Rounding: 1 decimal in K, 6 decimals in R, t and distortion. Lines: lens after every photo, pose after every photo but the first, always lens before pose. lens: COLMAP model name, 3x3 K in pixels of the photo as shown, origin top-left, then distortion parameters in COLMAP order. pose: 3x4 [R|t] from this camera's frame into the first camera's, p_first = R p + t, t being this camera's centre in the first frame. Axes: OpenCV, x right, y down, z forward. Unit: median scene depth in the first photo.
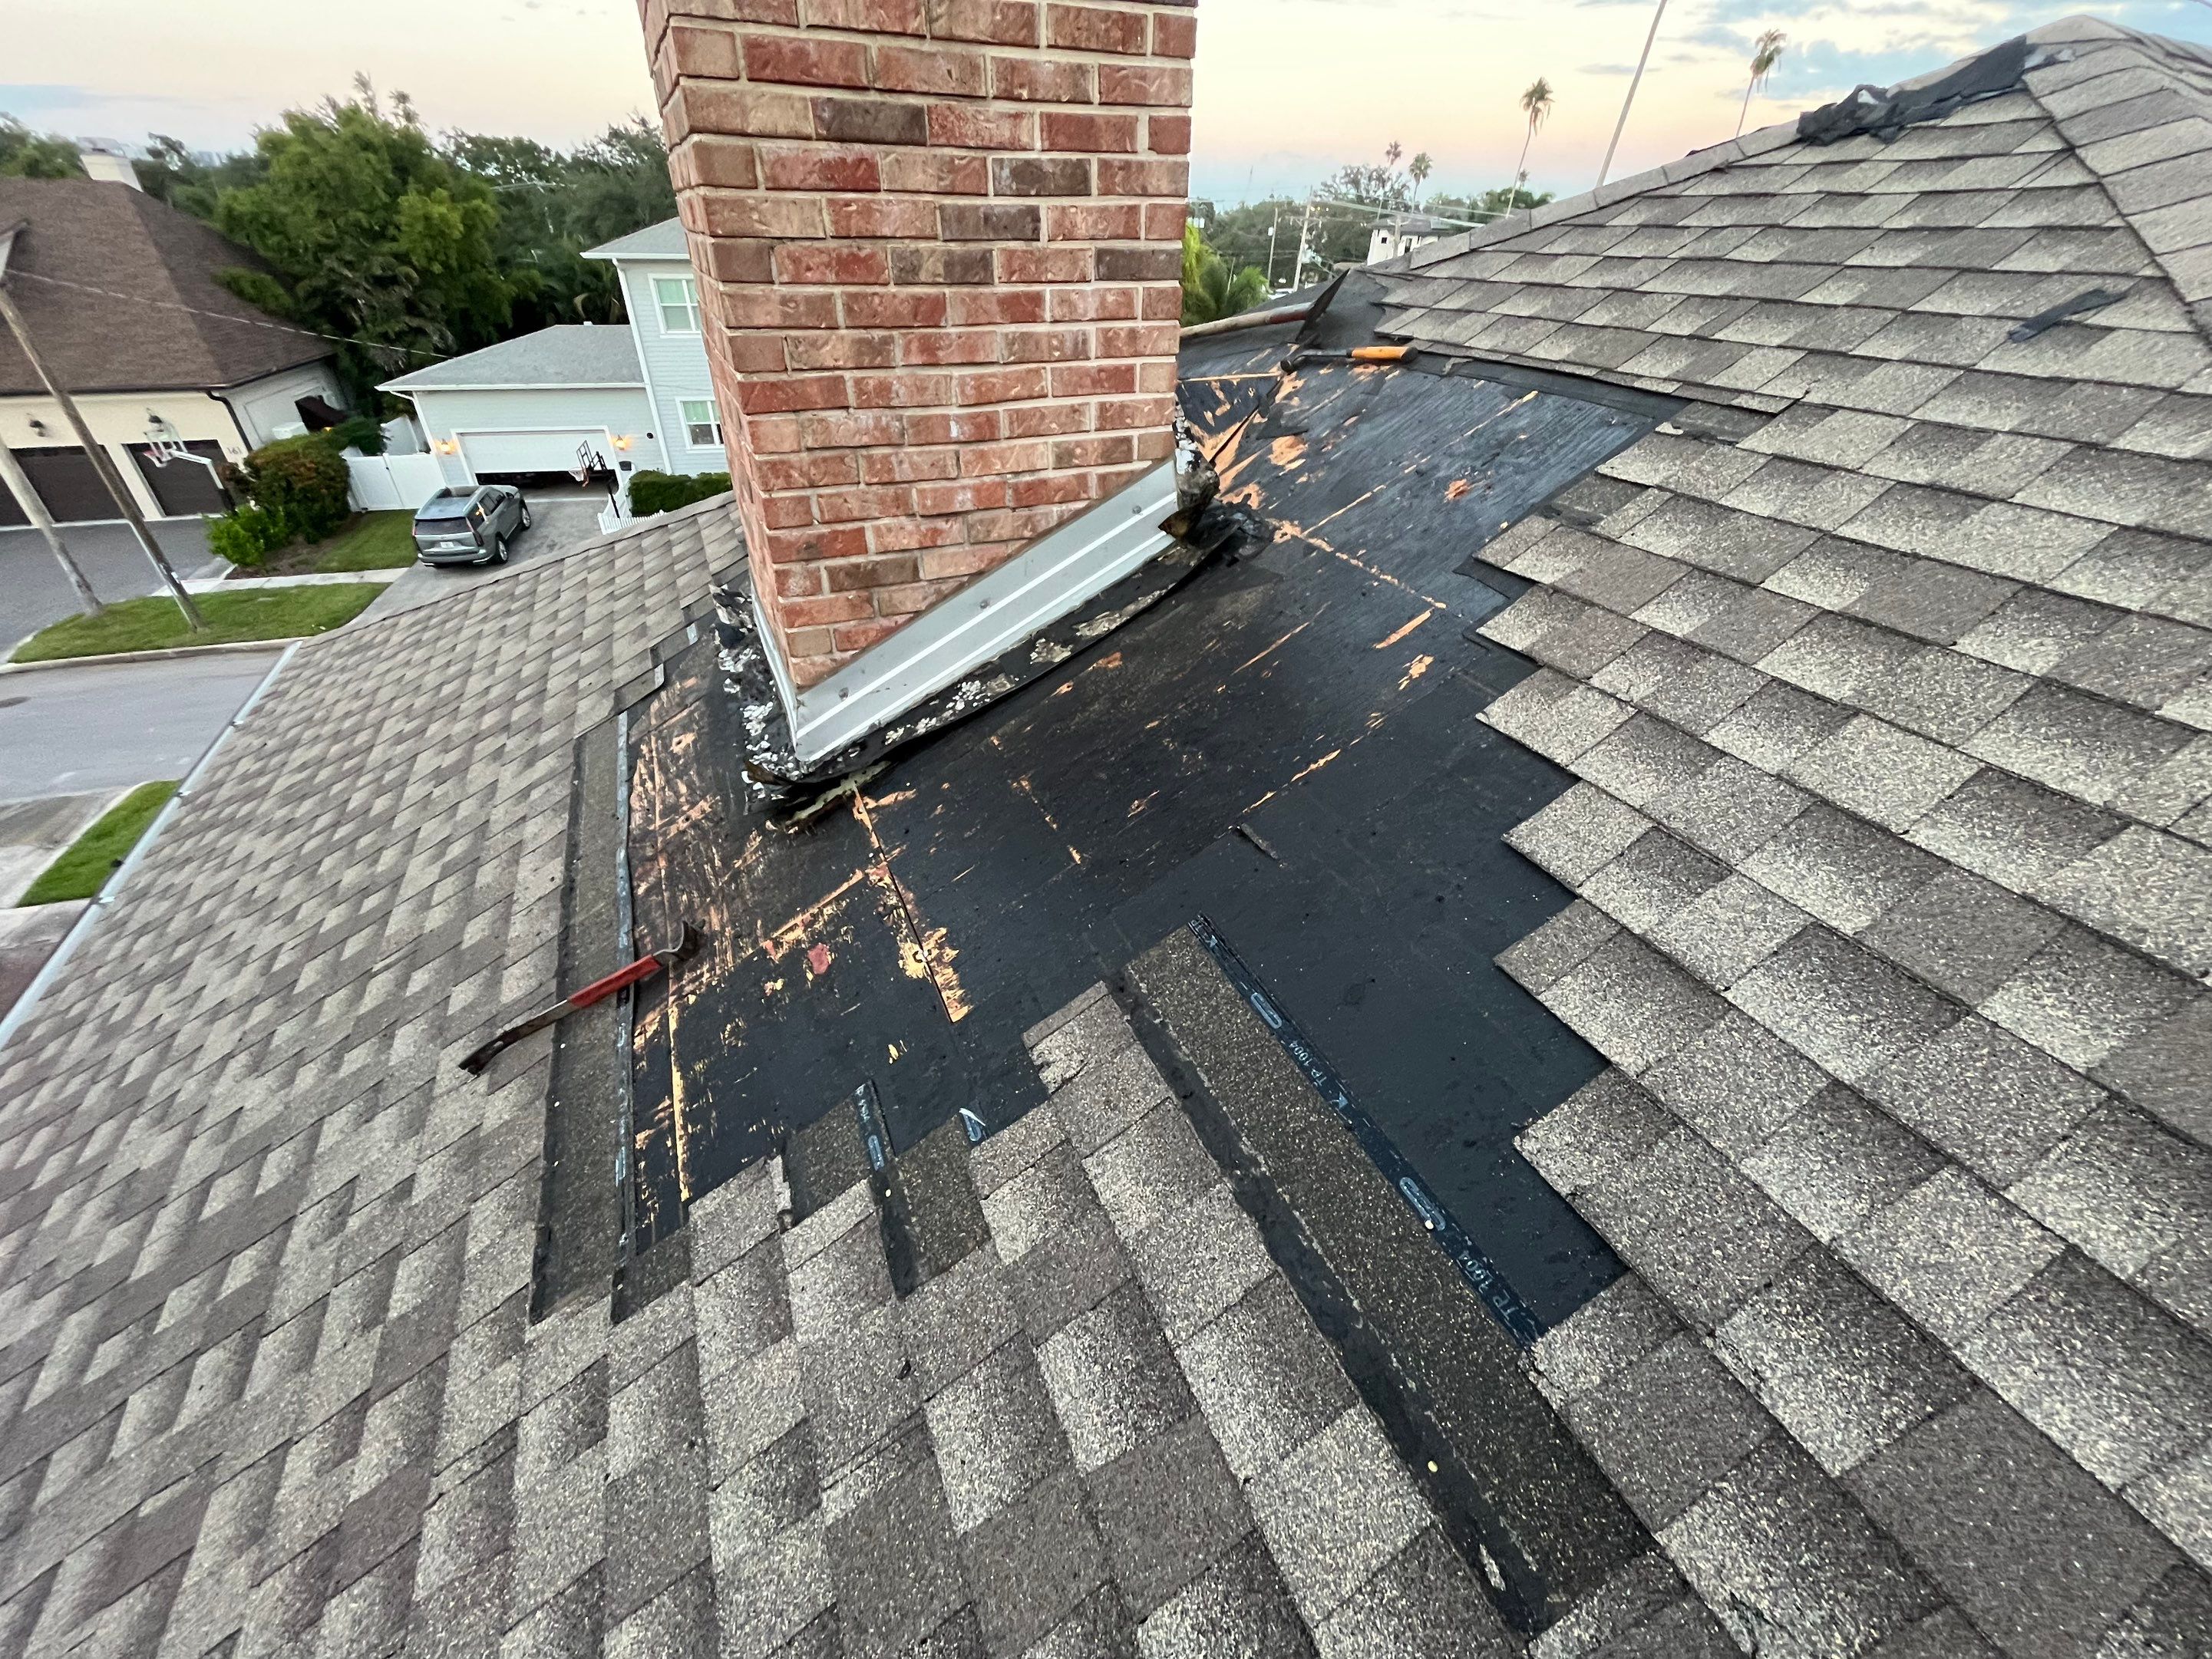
lens RADIAL K [[891.5, 0, 1101.7], [0, 891.5, 826.6], [0, 0, 1]] dist [-0.003612, 0.000240]
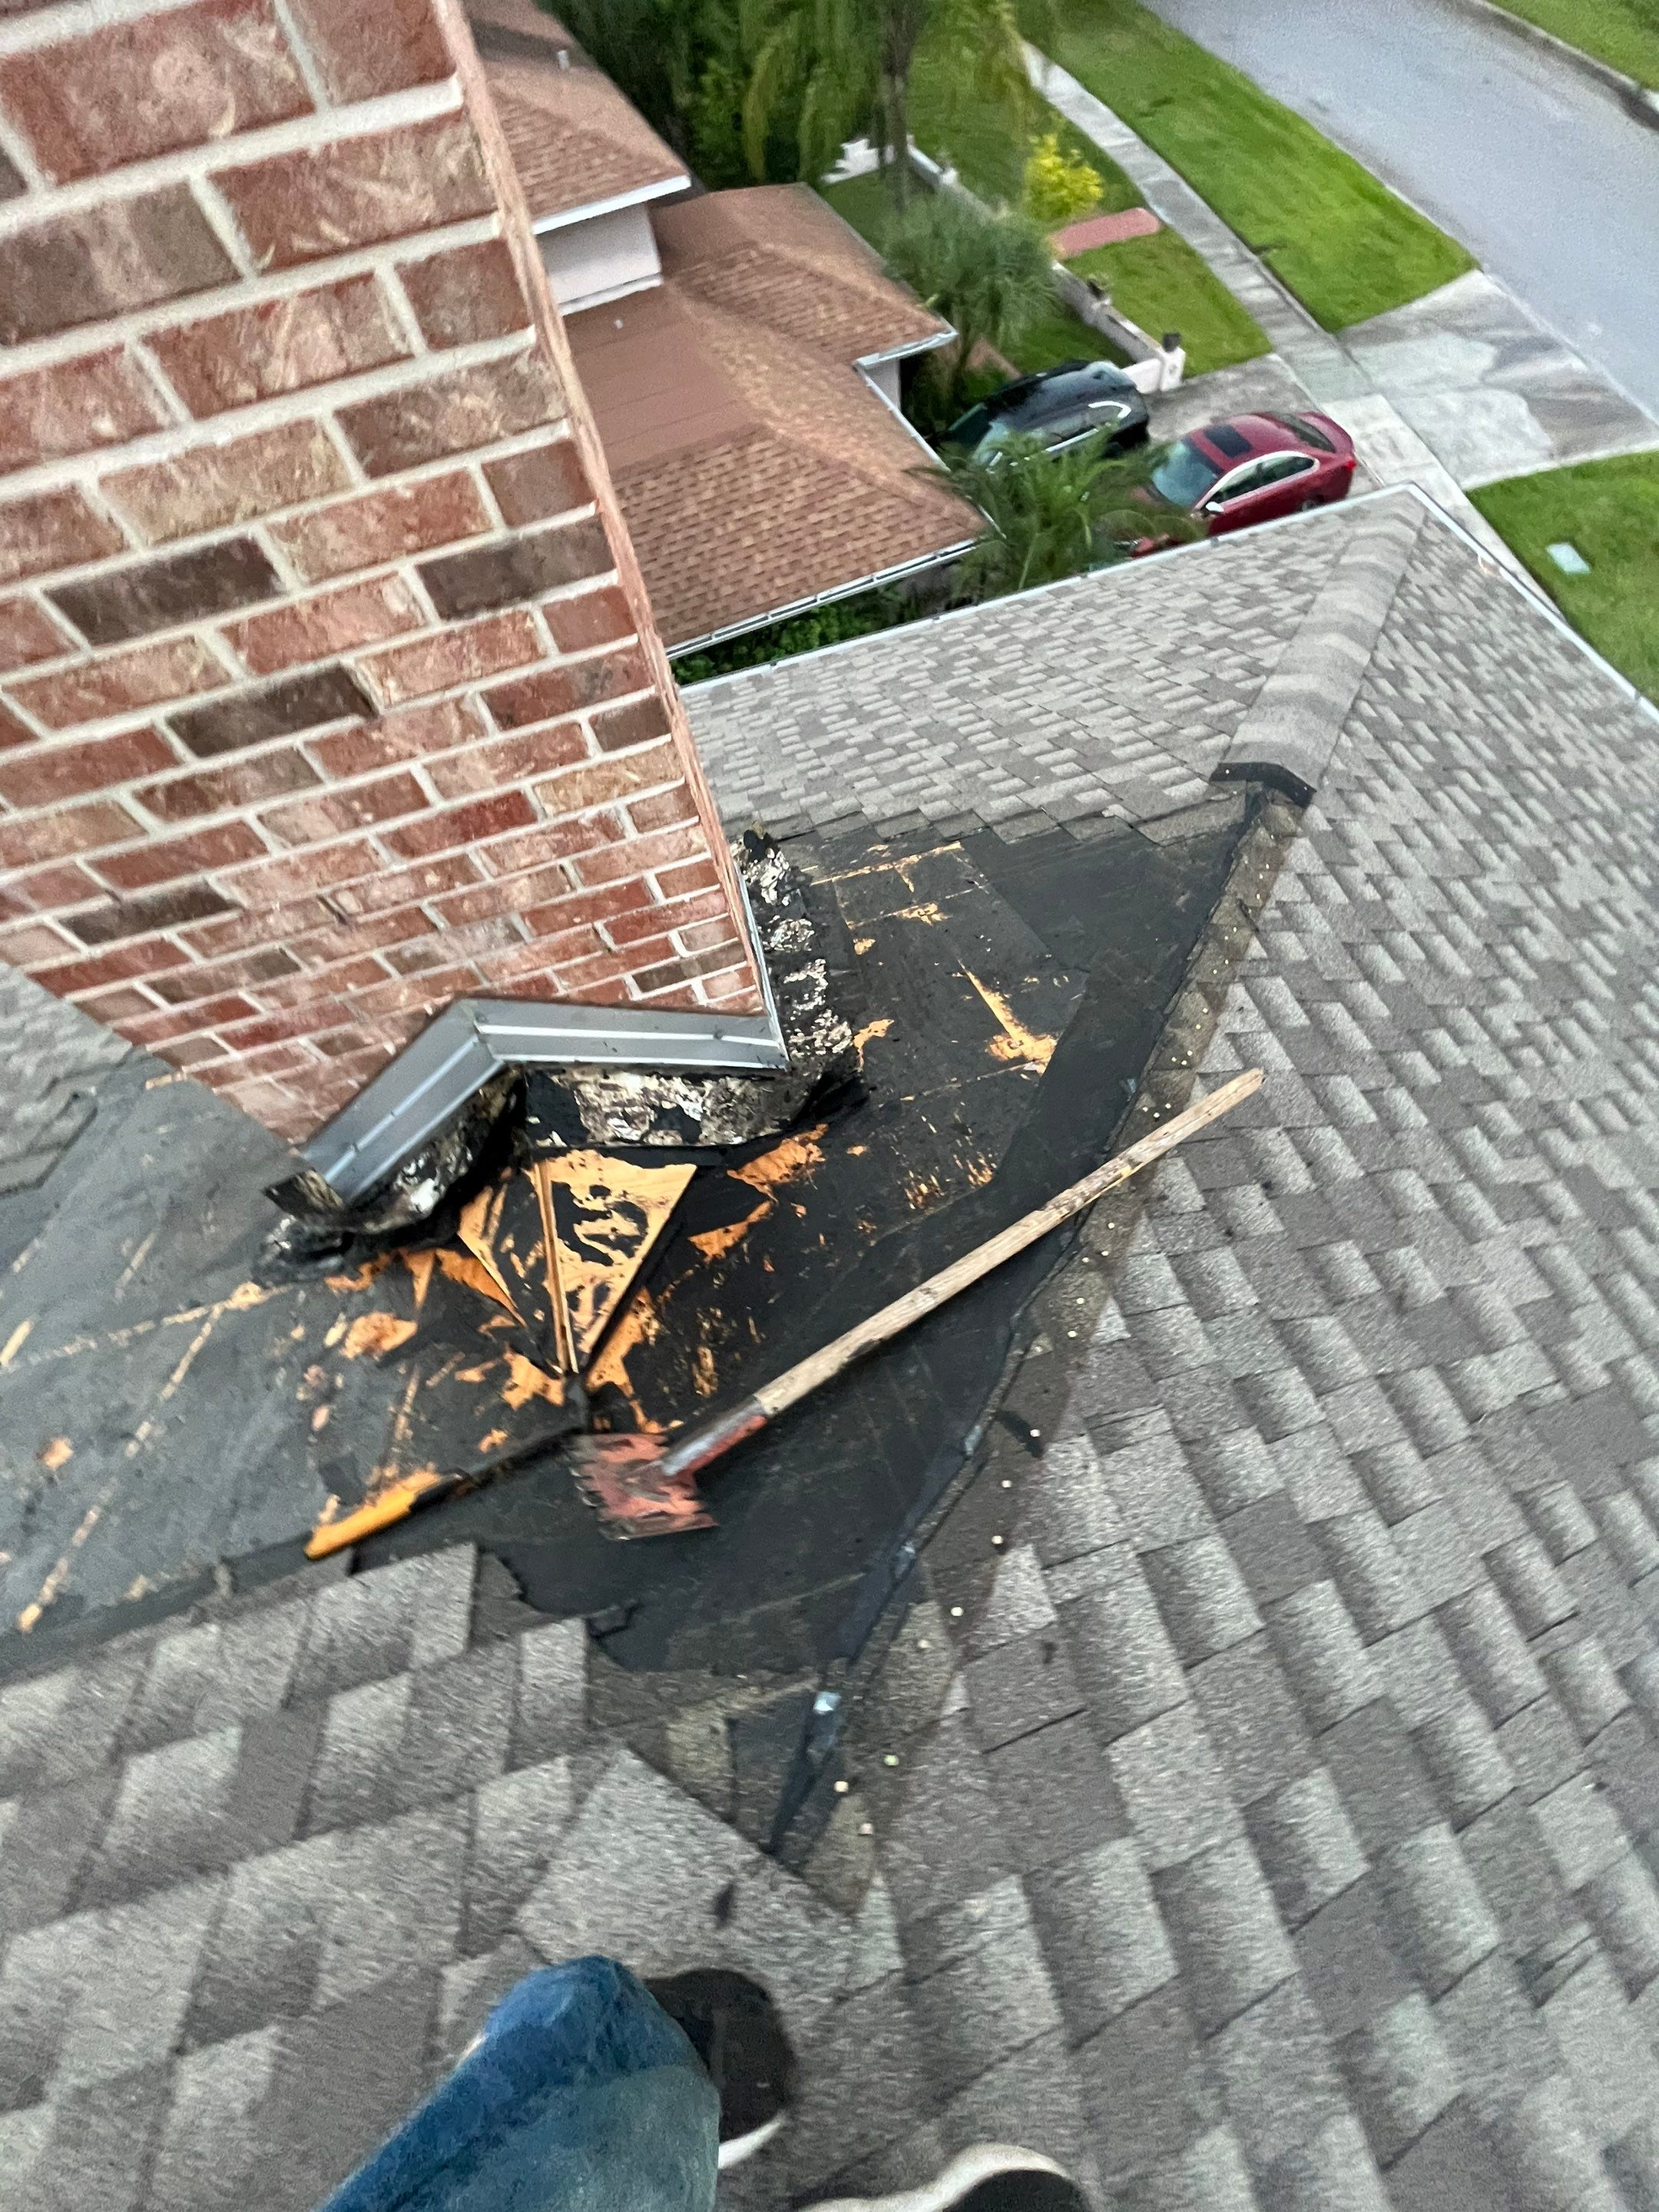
lens RADIAL K [[891.6, 0, 834.3], [0, 891.6, 1101.6], [0, 0, 1]] dist [-0.003612, 0.000240]
pose [[-0.142936, 0.884605, -0.443895, 0.367036], [-0.467125, 0.335107, 0.818228, -1.474948], [0.872561, 0.324309, 0.365323, 1.208758]]
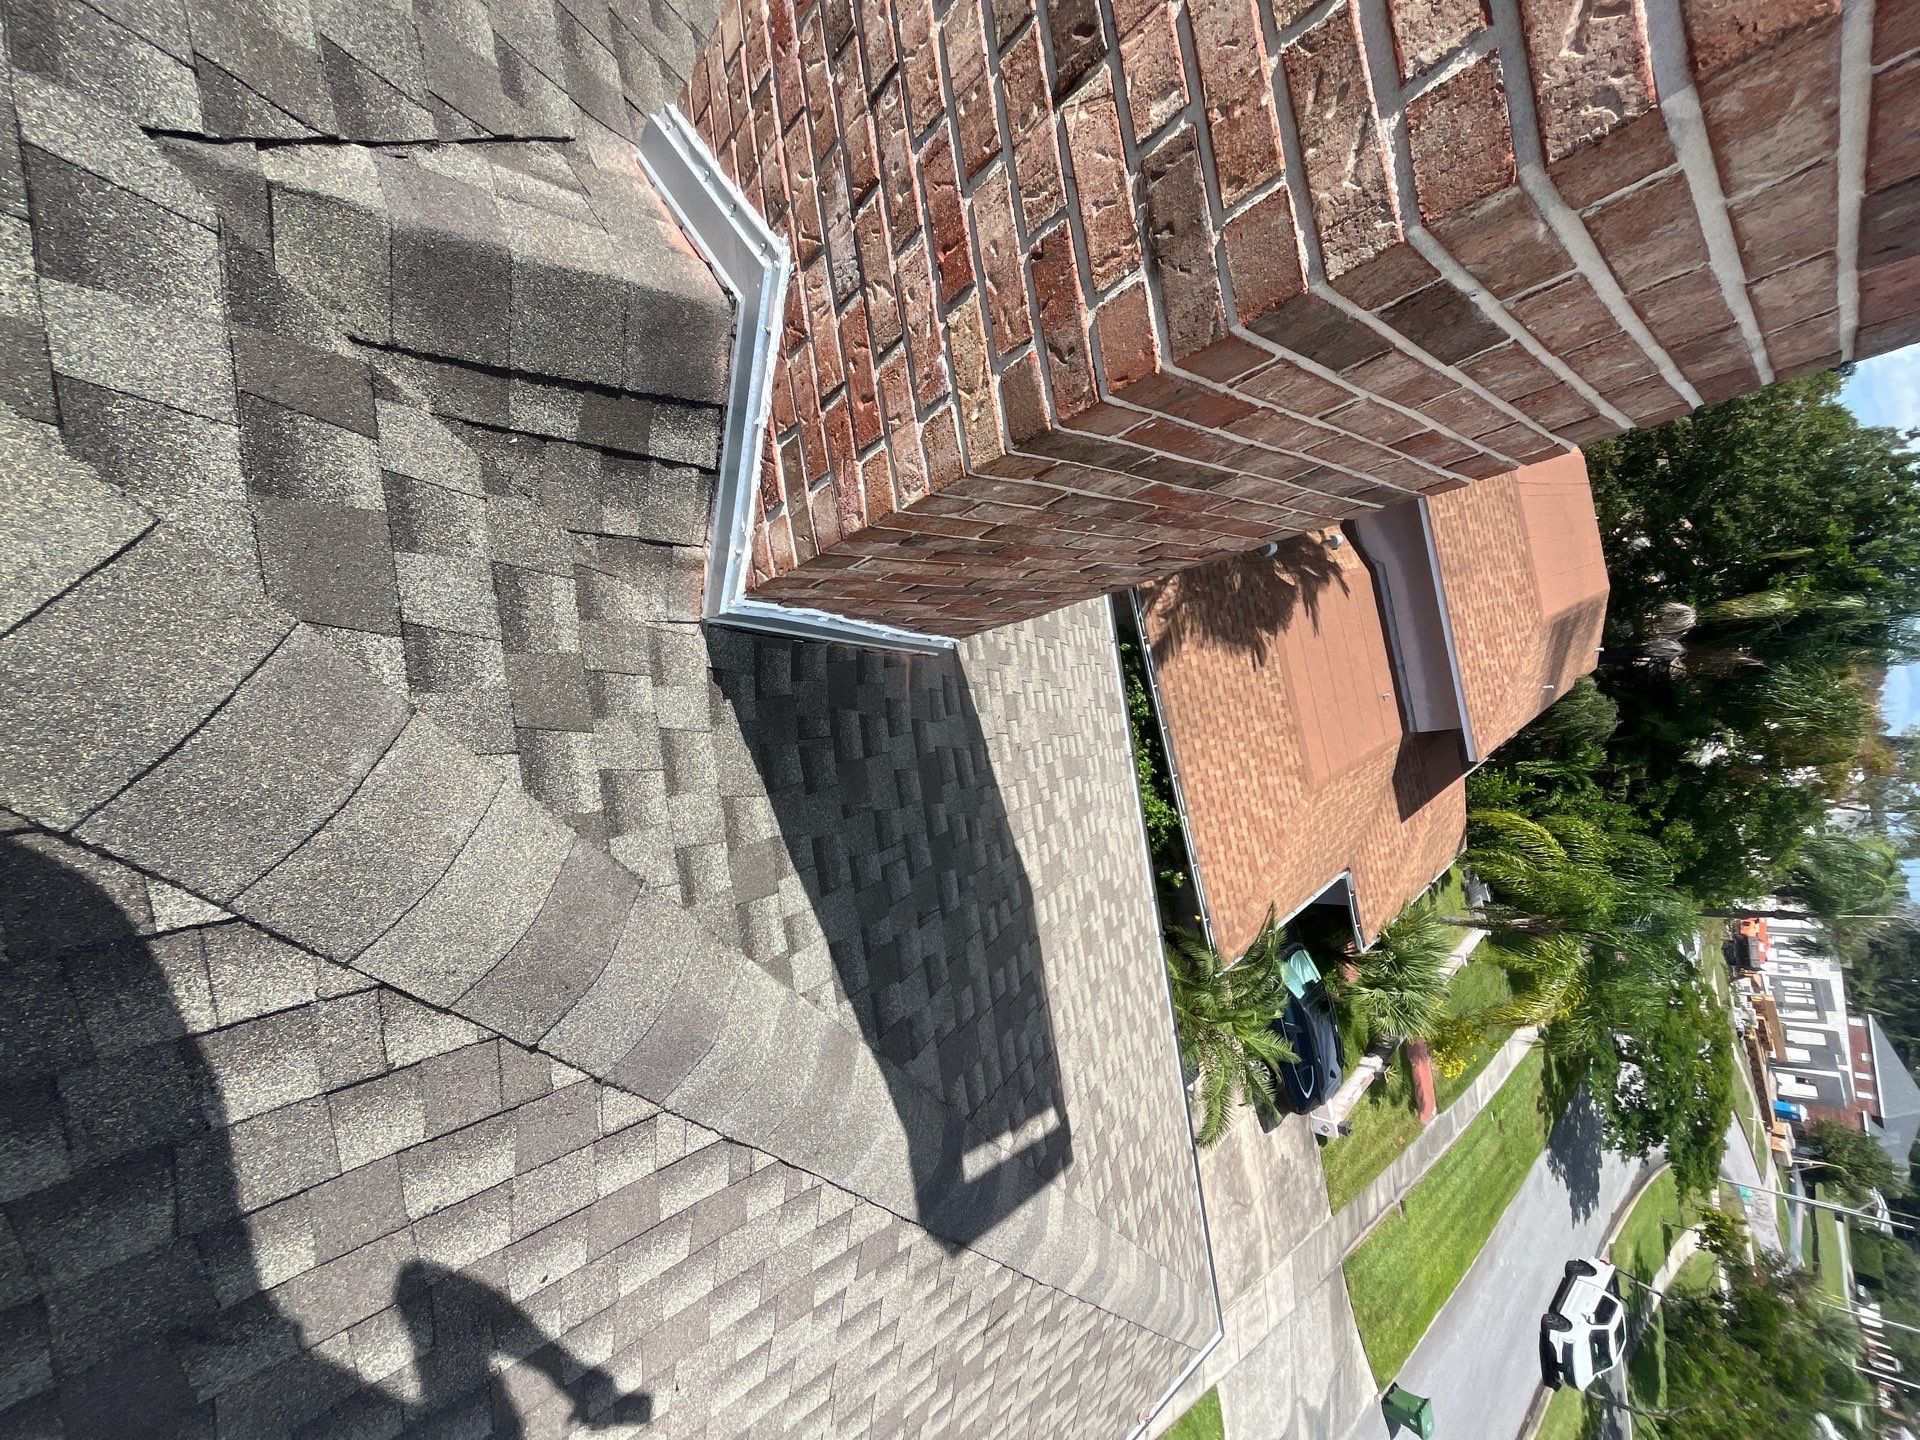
lens RADIAL K [[773.9, 0, 963.5], [0, 773.9, 728.3], [0, 0, 1]] dist [-0.003612, 0.000240]
pose [[-0.734547, -0.308802, -0.604220, 0.147130], [-0.450148, -0.444539, 0.774436, -1.440780], [-0.507747, 0.840849, 0.187528, 1.318523]]
